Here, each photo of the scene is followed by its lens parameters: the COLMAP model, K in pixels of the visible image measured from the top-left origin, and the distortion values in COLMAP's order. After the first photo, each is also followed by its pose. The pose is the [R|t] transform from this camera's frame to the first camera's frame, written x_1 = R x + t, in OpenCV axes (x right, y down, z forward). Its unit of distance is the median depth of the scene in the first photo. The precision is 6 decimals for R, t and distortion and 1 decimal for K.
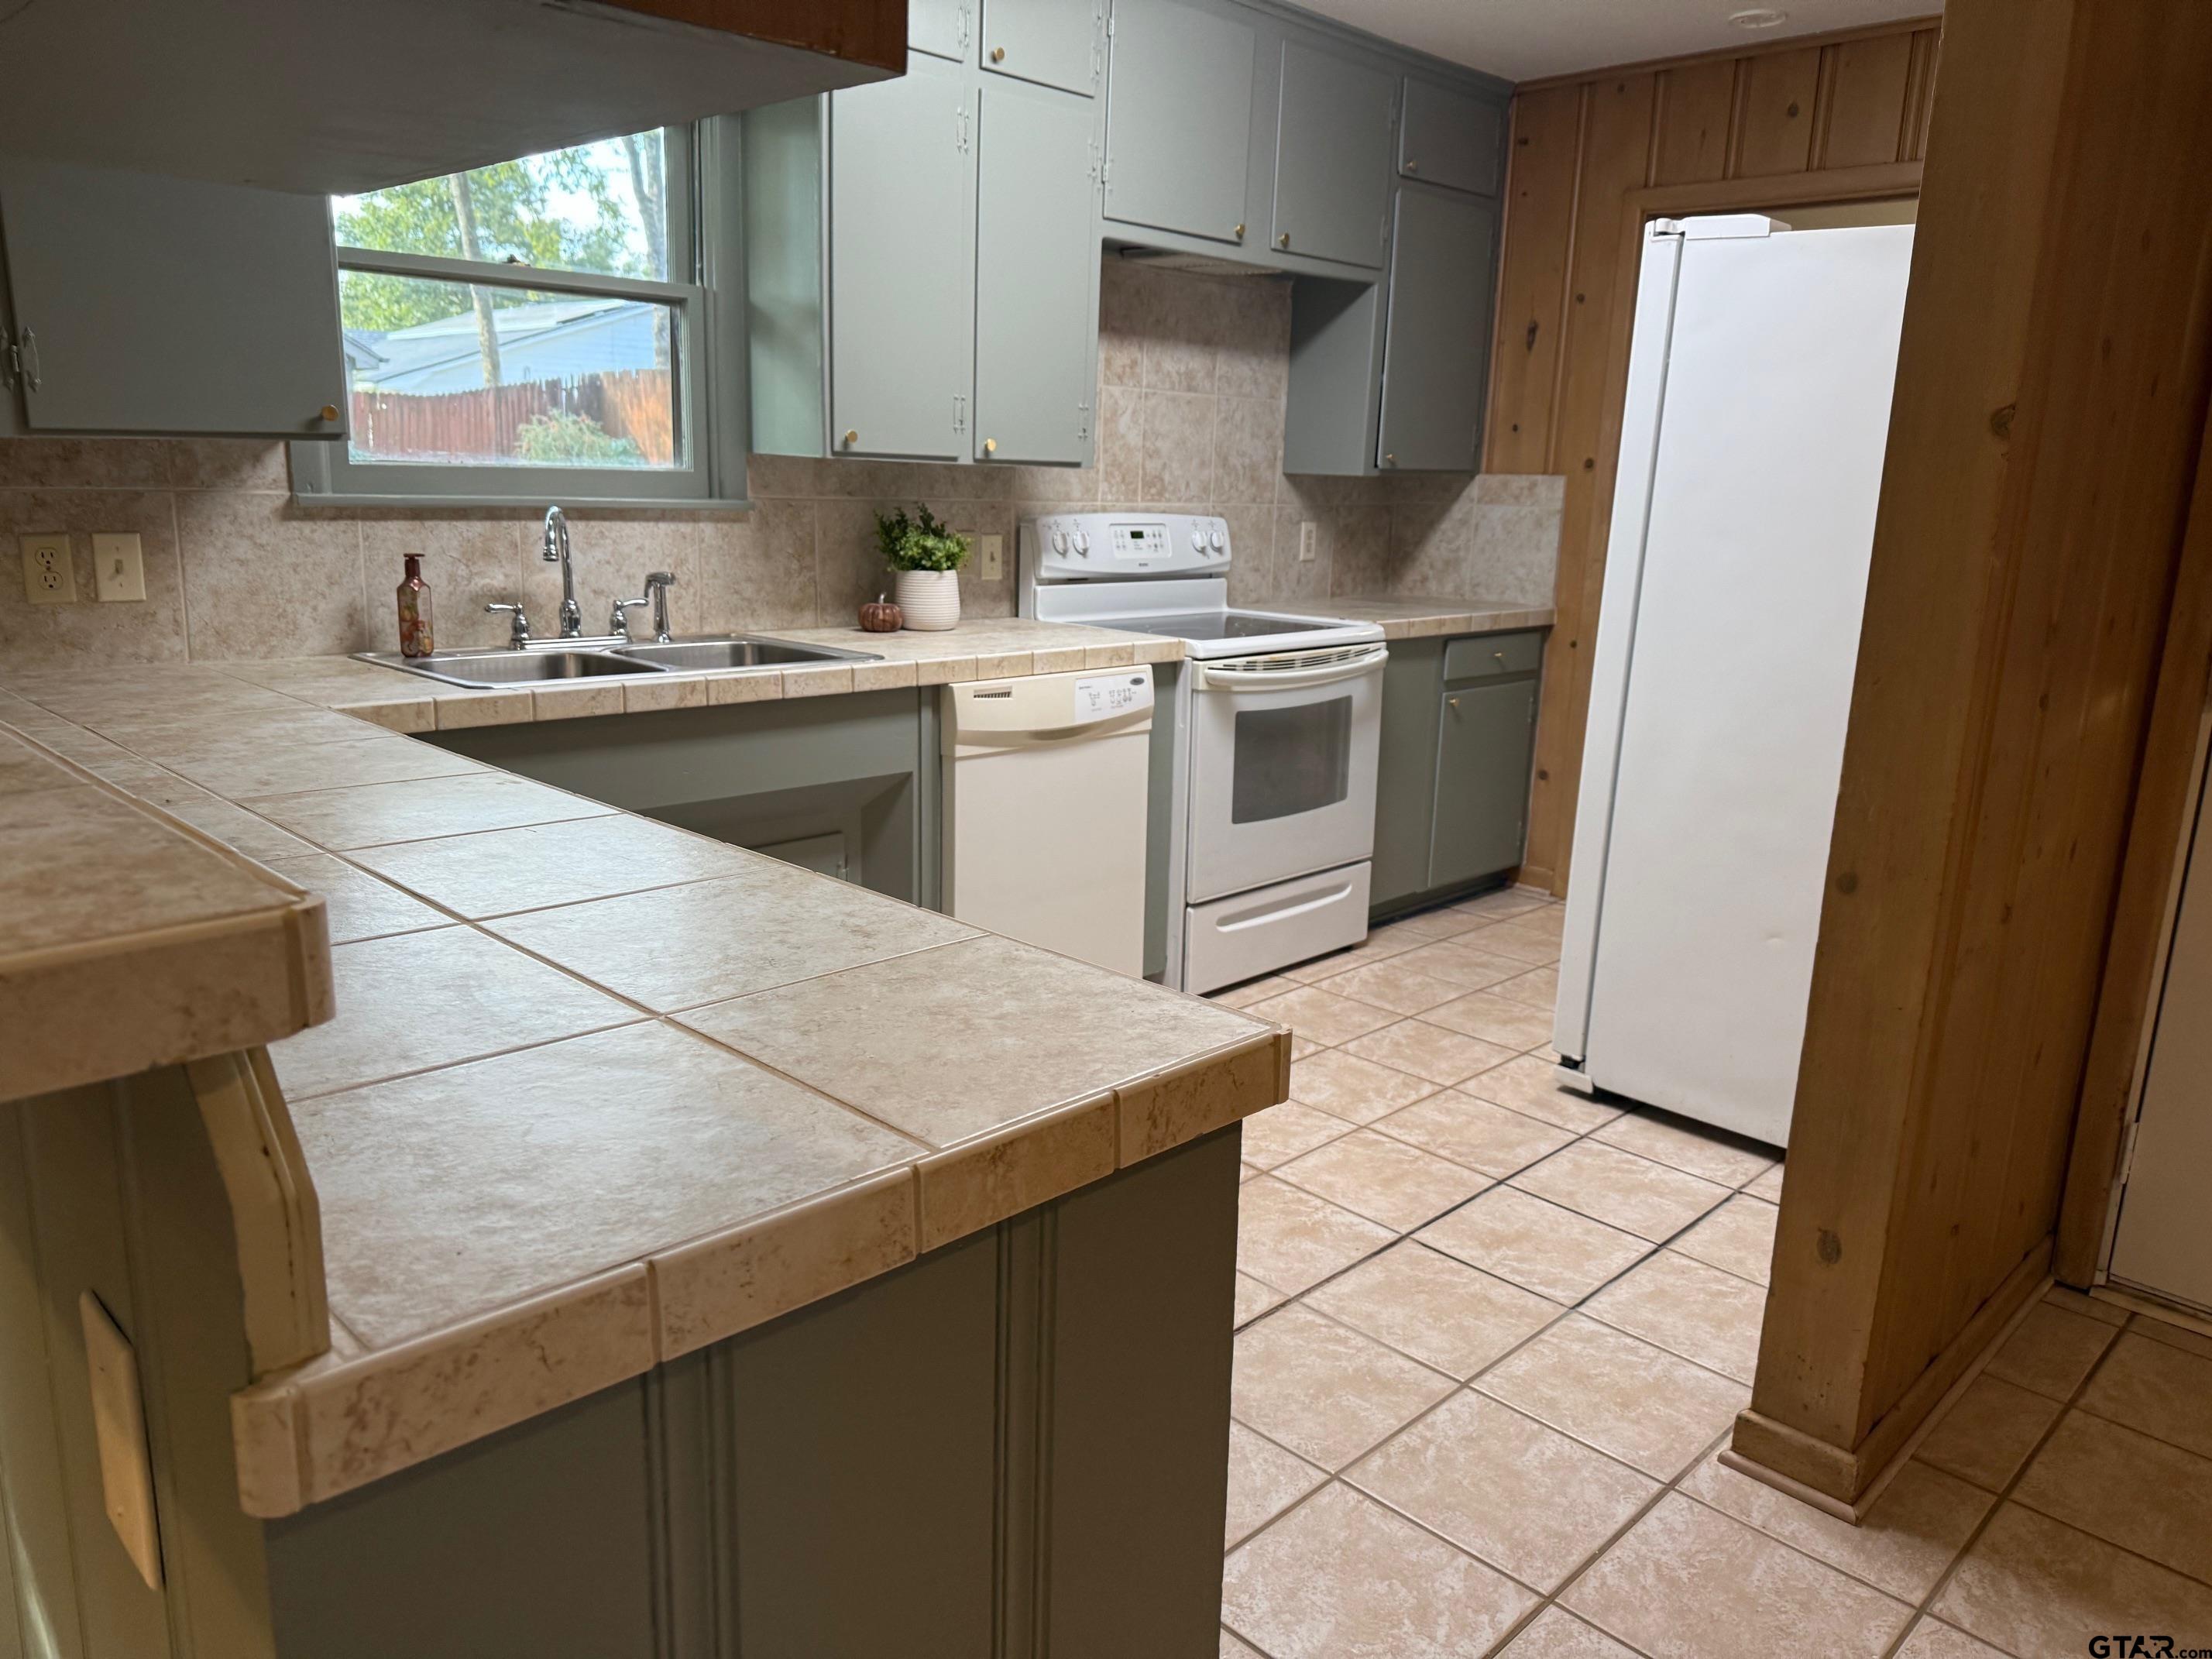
lens RADIAL K [[1556.6, 0, 1107.6], [0, 1556.6, 821.3], [0, 0, 1]] dist [0.060002, -0.079106]
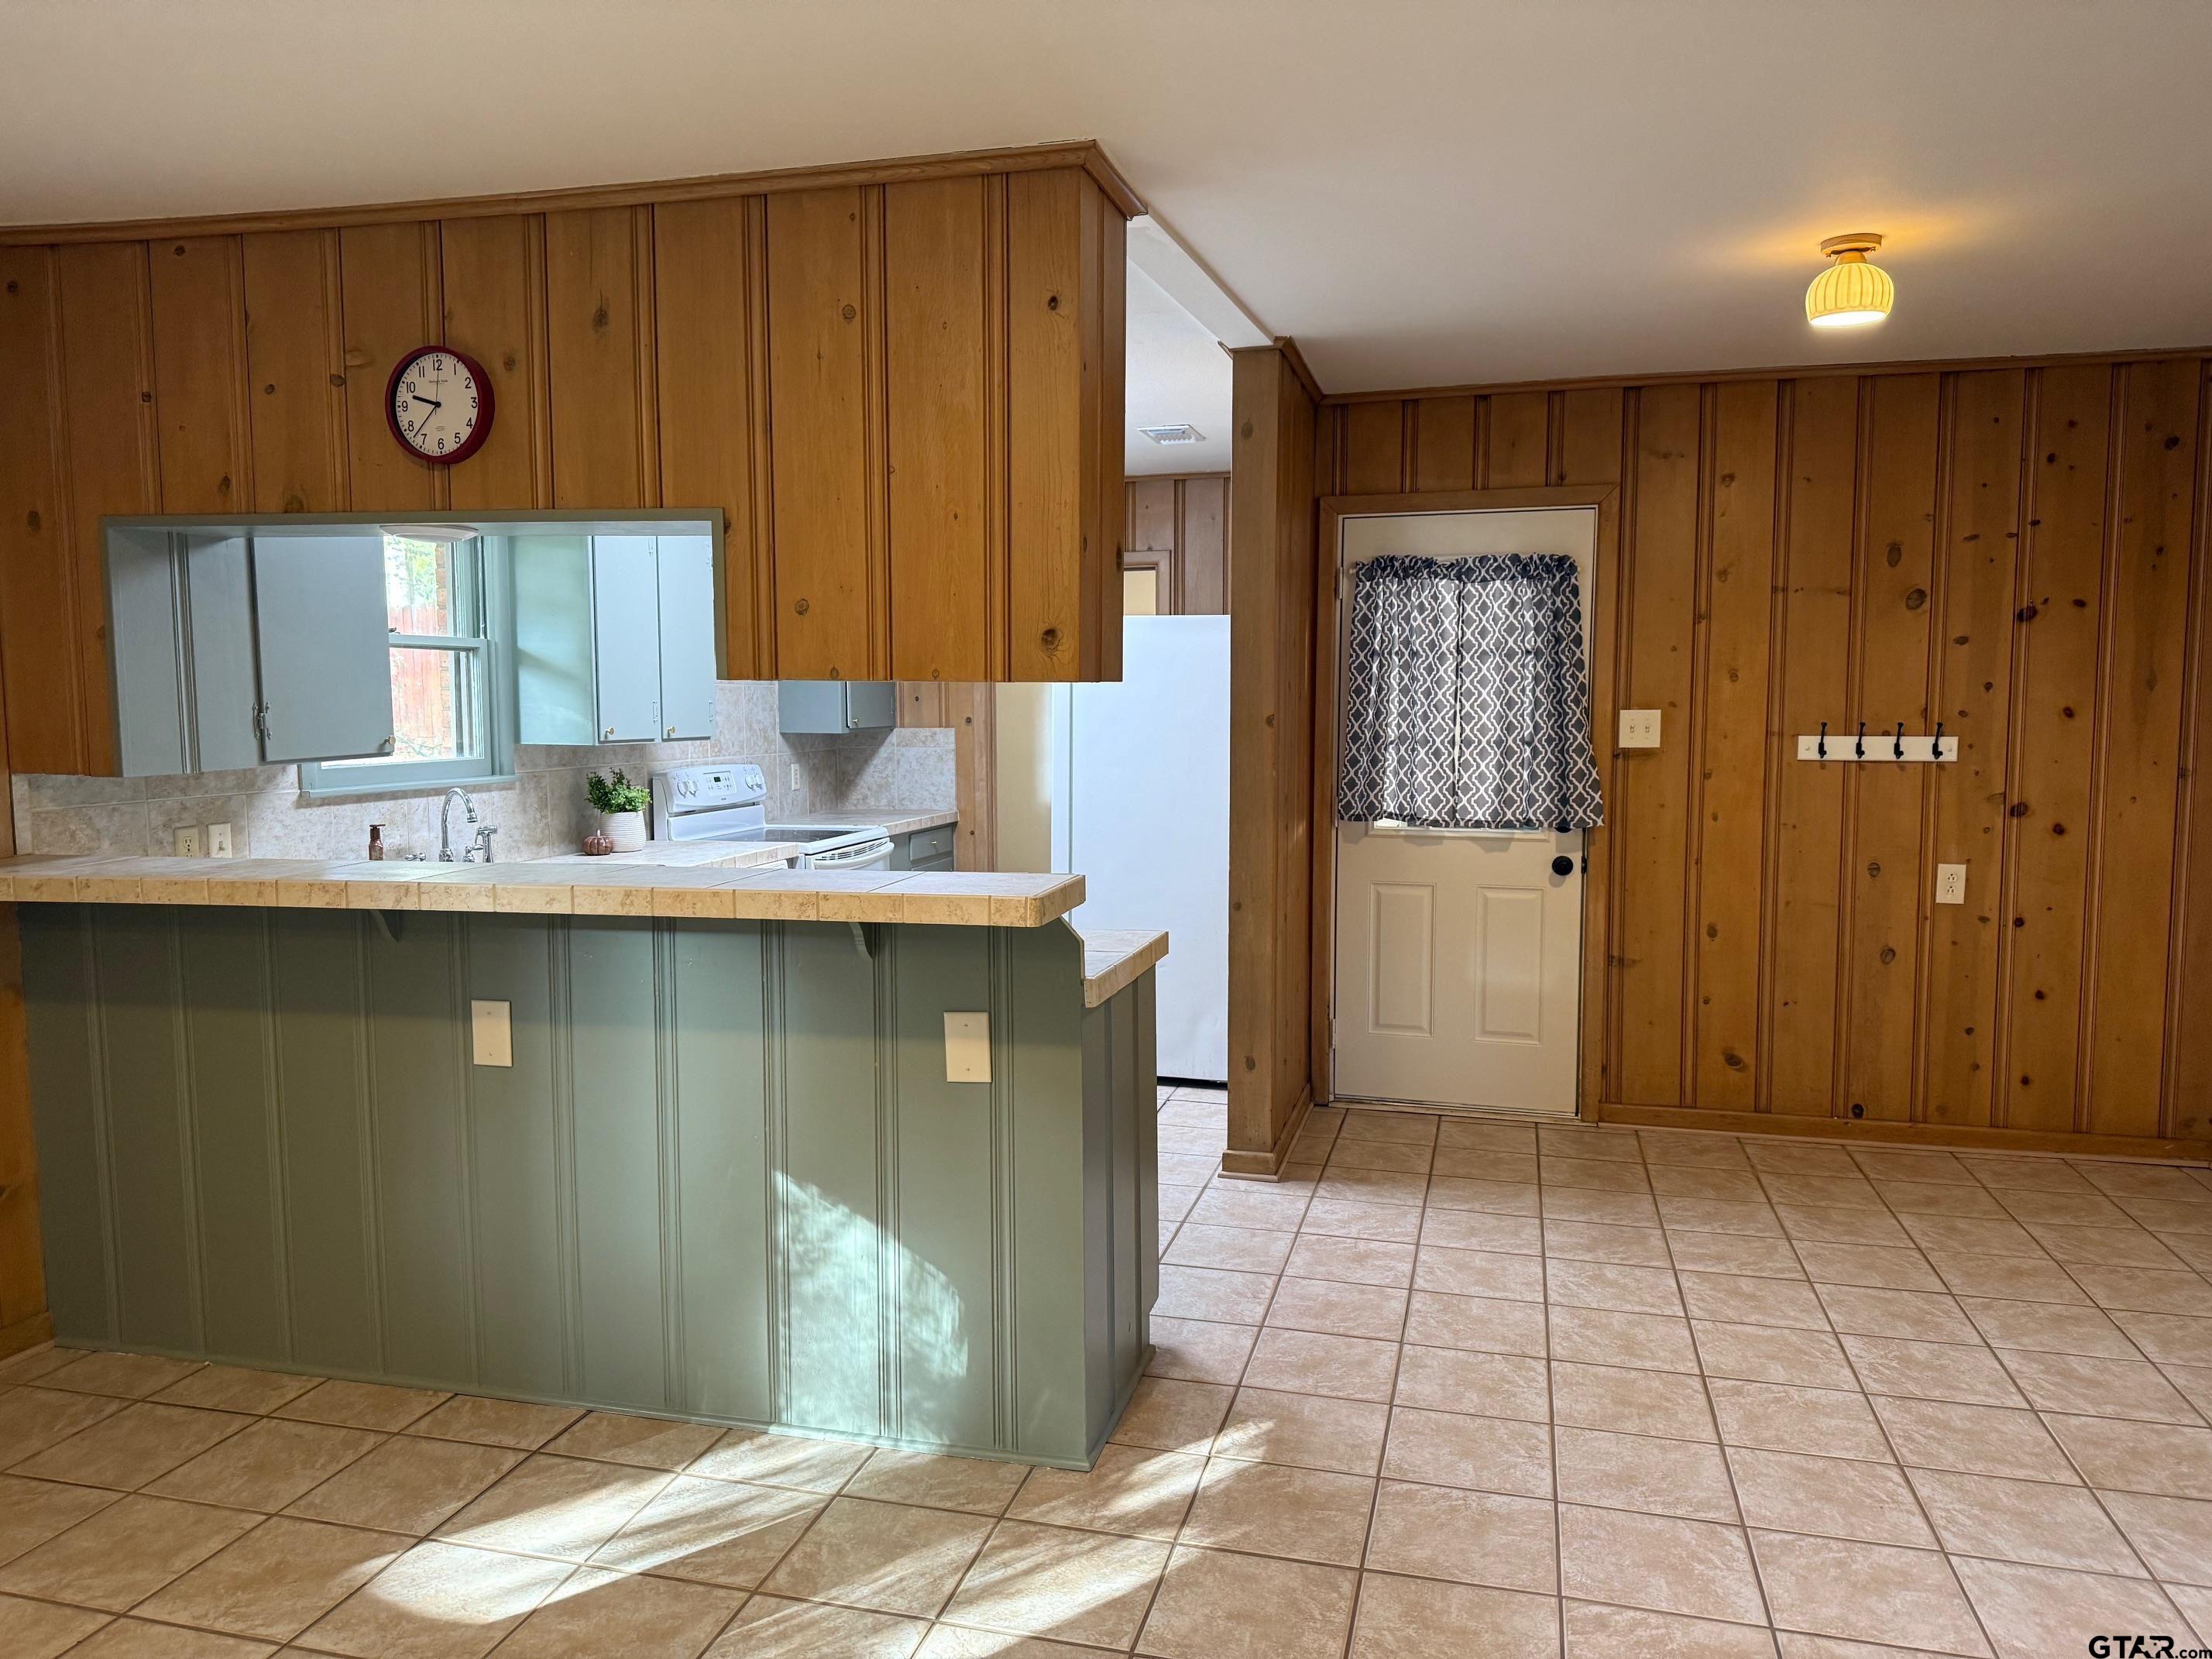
lens RADIAL K [[1556.6, 0, 1085.8], [0, 1556.6, 828.6], [0, 0, 1]] dist [0.060002, -0.079106]
pose [[0.868056, -0.077624, 0.490360, -0.525461], [0.142145, 0.985211, -0.095672, 0.068851], [-0.475681, 0.152751, 0.866253, -0.574773]]
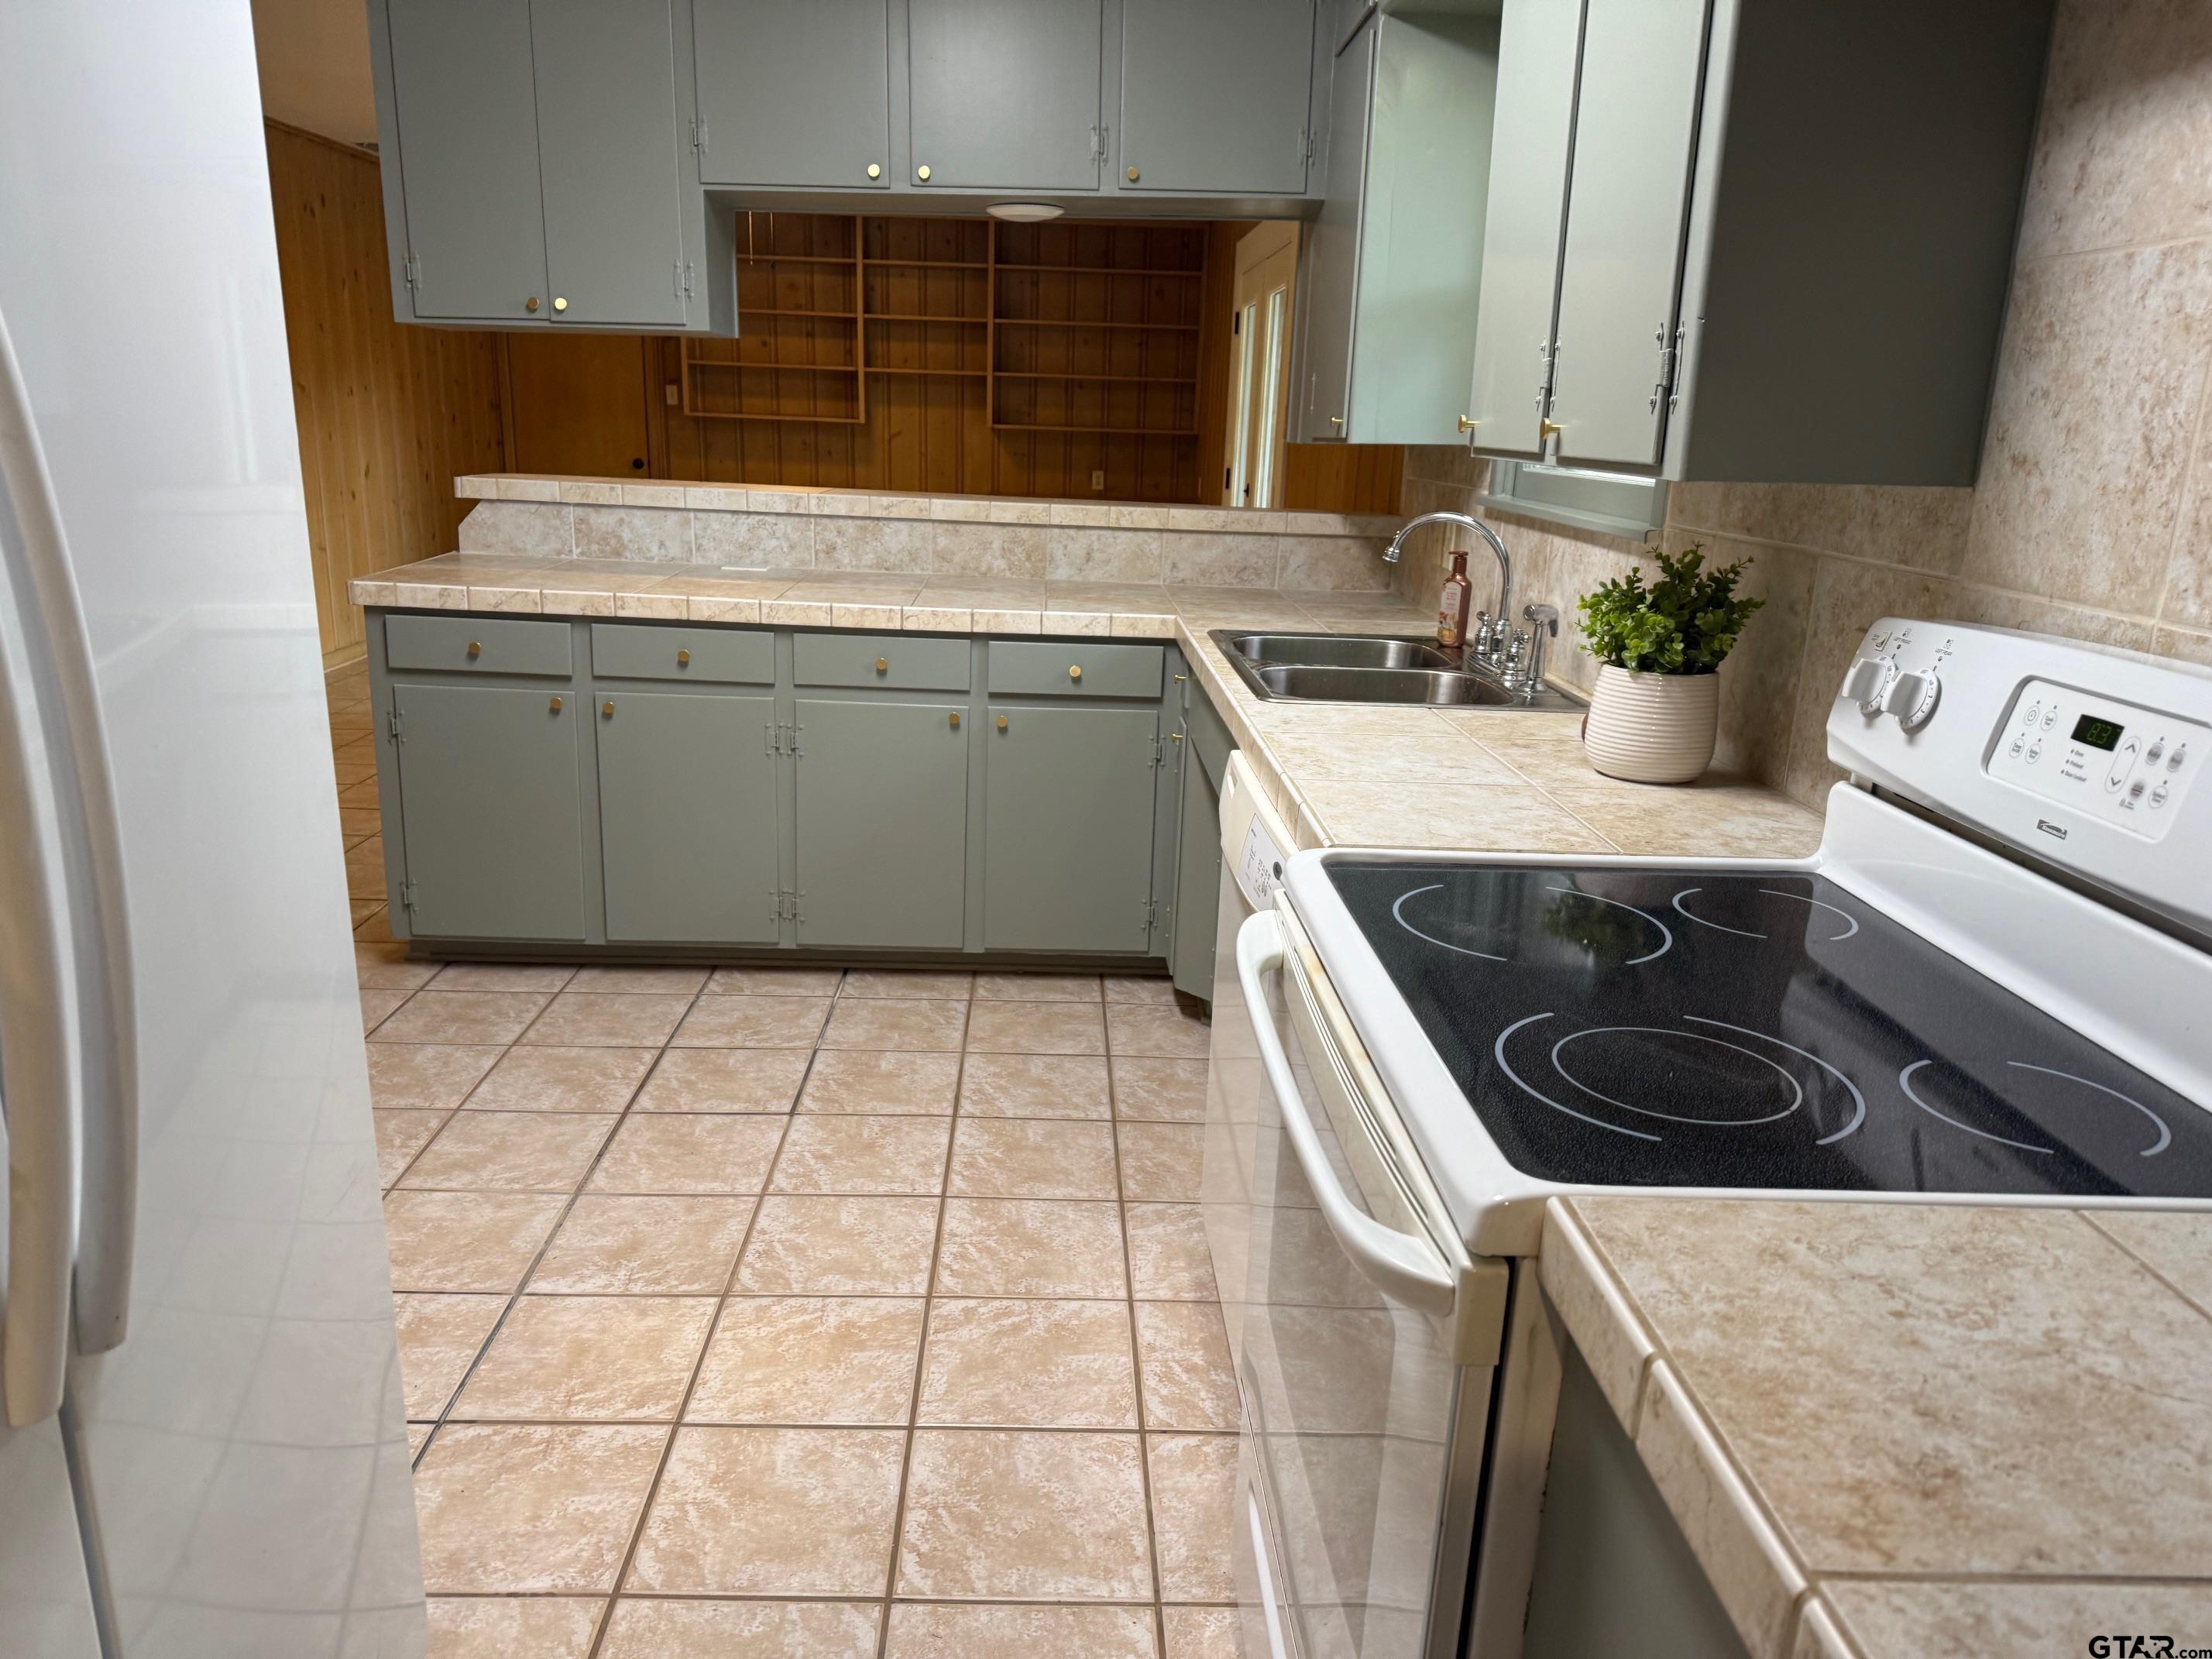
lens RADIAL K [[1556.6, 0, 1081.9], [0, 1556.6, 834.4], [0, 0, 1]] dist [0.060002, -0.079106]
pose [[-0.694335, 0.138468, -0.706205, 0.460349], [-0.205782, 0.902139, 0.379209, -0.306546], [0.689603, 0.408622, -0.597892, 1.351280]]
